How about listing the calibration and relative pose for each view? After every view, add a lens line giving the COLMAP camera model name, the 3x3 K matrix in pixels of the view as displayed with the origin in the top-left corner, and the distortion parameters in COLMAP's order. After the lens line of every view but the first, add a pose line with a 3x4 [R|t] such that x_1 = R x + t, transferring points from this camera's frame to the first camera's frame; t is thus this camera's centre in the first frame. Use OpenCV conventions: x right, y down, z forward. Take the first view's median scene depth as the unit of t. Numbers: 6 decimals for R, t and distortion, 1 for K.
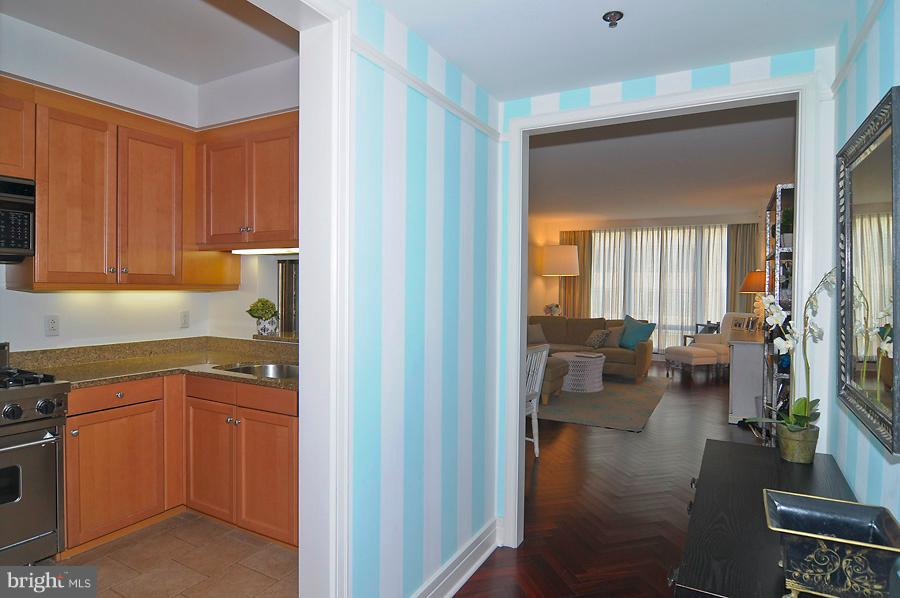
lens RADIAL K [[497.0, 0, 448.6], [0, 497.0, 296.9], [0, 0, 1]] dist [-0.019856, -0.002942]
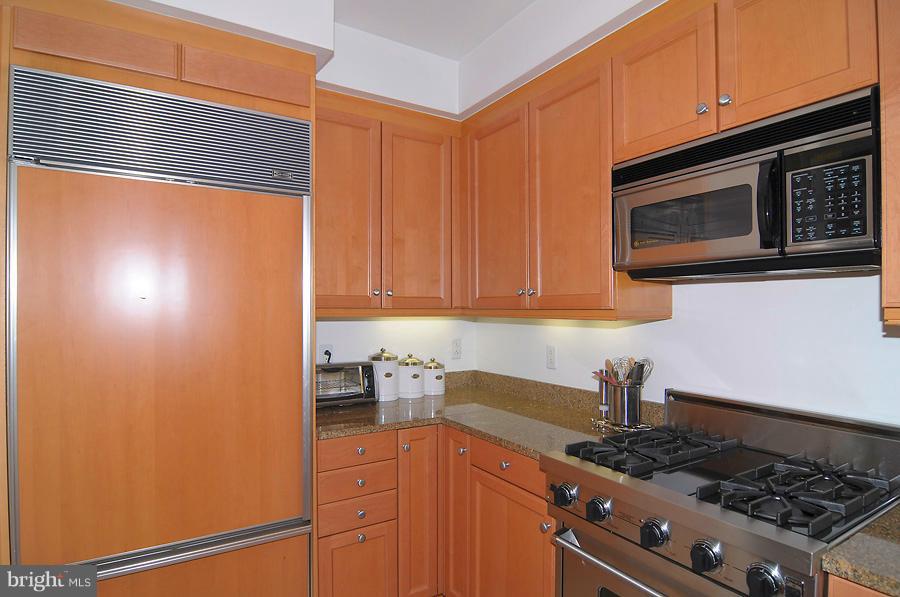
lens RADIAL K [[497.0, 0, 450.6], [0, 497.0, 302.2], [0, 0, 1]] dist [-0.019856, -0.002942]
pose [[-0.497805, -0.019957, -0.867059, -0.263510], [-0.023429, 0.999680, -0.009558, -0.021057], [0.866973, 0.015556, -0.498113, 0.897365]]
